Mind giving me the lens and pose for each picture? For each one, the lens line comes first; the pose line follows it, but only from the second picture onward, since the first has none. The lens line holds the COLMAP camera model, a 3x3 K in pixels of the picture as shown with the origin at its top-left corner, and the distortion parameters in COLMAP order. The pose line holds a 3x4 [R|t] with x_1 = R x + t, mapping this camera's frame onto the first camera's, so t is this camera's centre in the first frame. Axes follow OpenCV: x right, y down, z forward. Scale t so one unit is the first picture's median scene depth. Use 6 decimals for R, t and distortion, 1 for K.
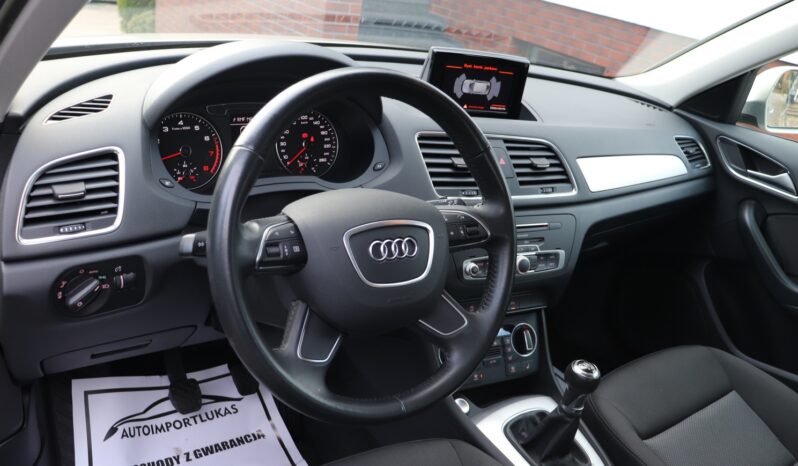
lens RADIAL K [[655.7, 0, 399.0], [0, 655.7, 233.0], [0, 0, 1]] dist [-0.181599, 0.154696]
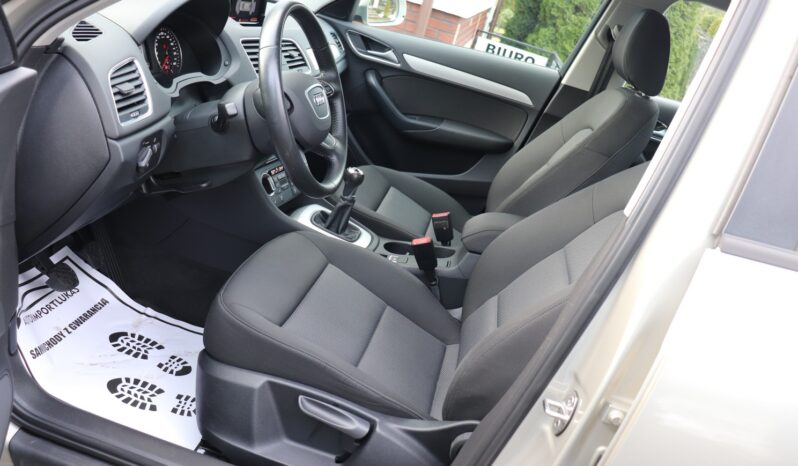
lens RADIAL K [[655.7, 0, 399.0], [0, 655.7, 233.0], [0, 0, 1]] dist [-0.181599, 0.154696]
pose [[0.719931, -0.243693, 0.649856, -0.714911], [0.146941, 0.968623, 0.200443, 0.035415], [-0.678312, -0.048815, 0.733151, -0.329386]]
